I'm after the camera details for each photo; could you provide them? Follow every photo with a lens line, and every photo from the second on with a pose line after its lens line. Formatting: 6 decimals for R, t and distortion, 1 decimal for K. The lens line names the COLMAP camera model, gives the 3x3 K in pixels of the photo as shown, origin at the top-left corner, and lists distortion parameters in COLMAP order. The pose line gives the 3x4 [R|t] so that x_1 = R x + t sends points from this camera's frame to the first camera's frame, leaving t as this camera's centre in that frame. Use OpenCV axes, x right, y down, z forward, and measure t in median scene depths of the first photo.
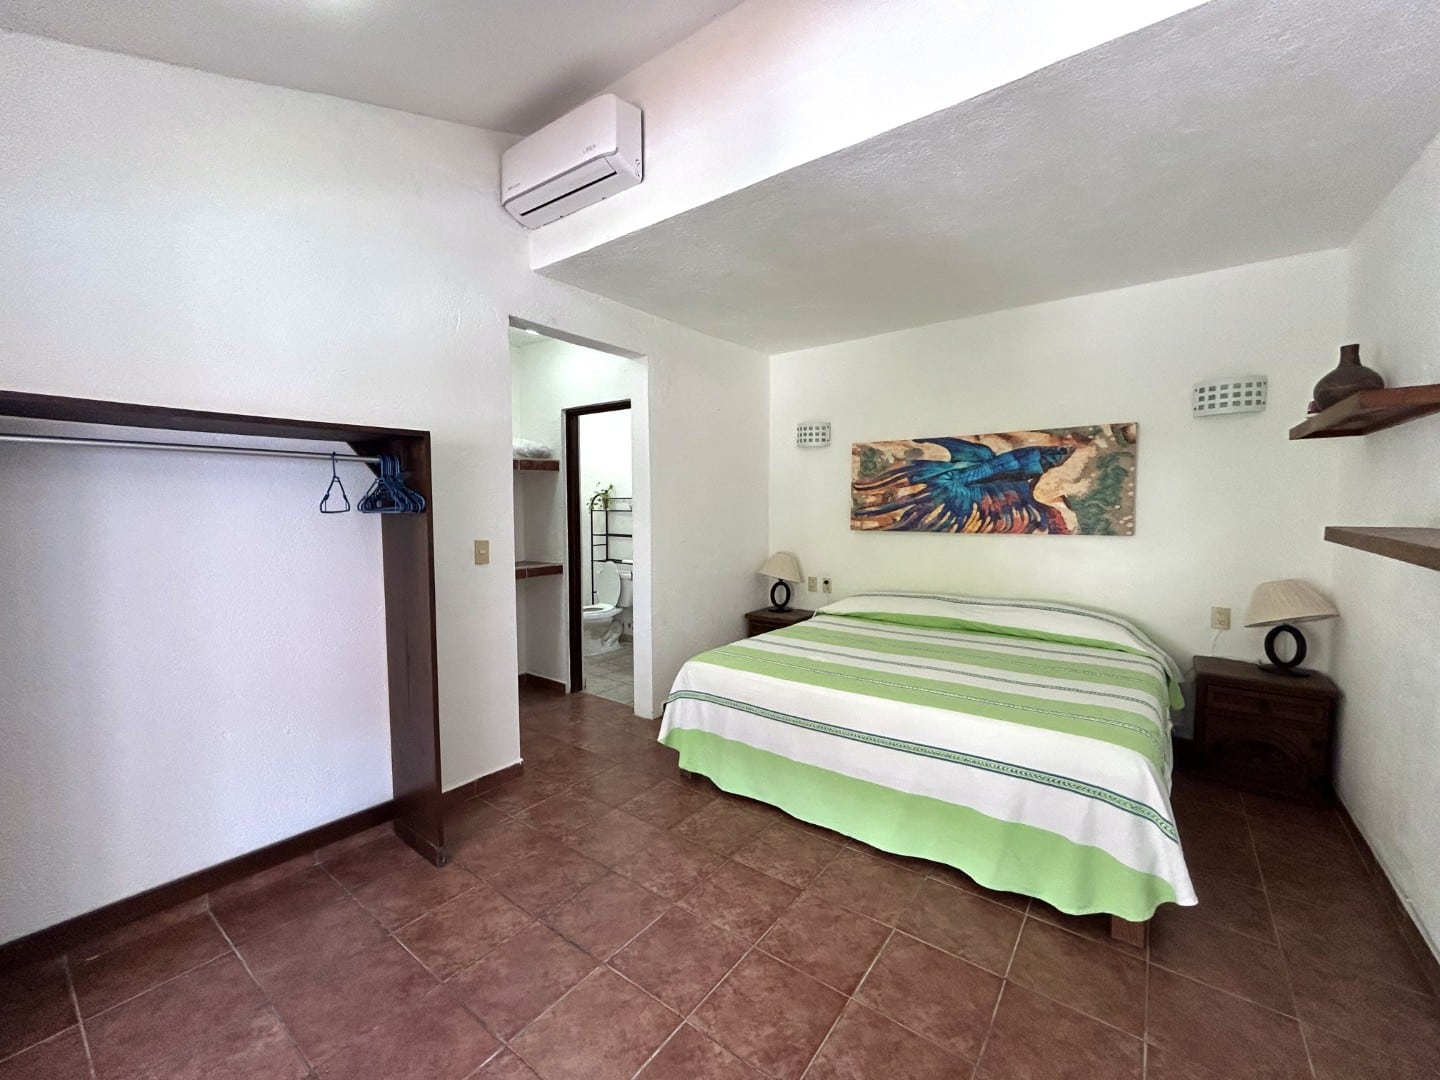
lens RADIAL K [[586.0, 0, 720.0], [0, 586.0, 540.0], [0, 0, 1]] dist [0.000595, 0.000320]
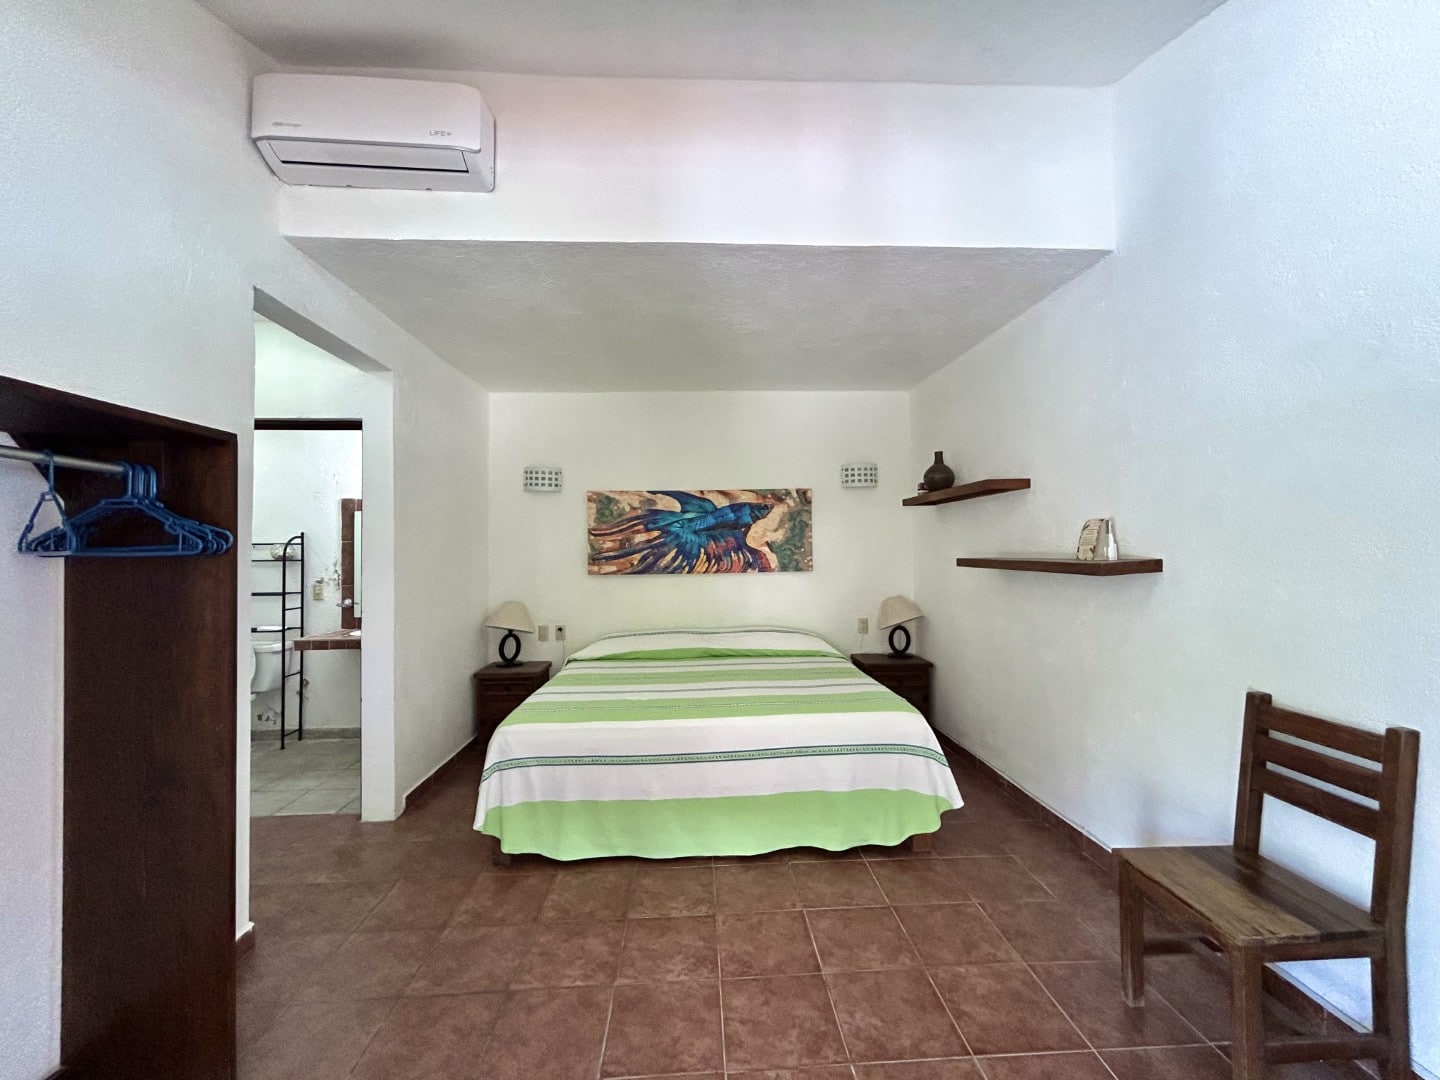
lens RADIAL K [[586.8, 0, 720.0], [0, 586.8, 540.0], [0, 0, 1]] dist [-0.001299, 0.000908]
pose [[0.766869, 0.008559, 0.641746, -0.315657], [0.047338, 0.996433, -0.069856, 0.005486], [-0.640055, 0.083949, 0.763729, 0.087644]]
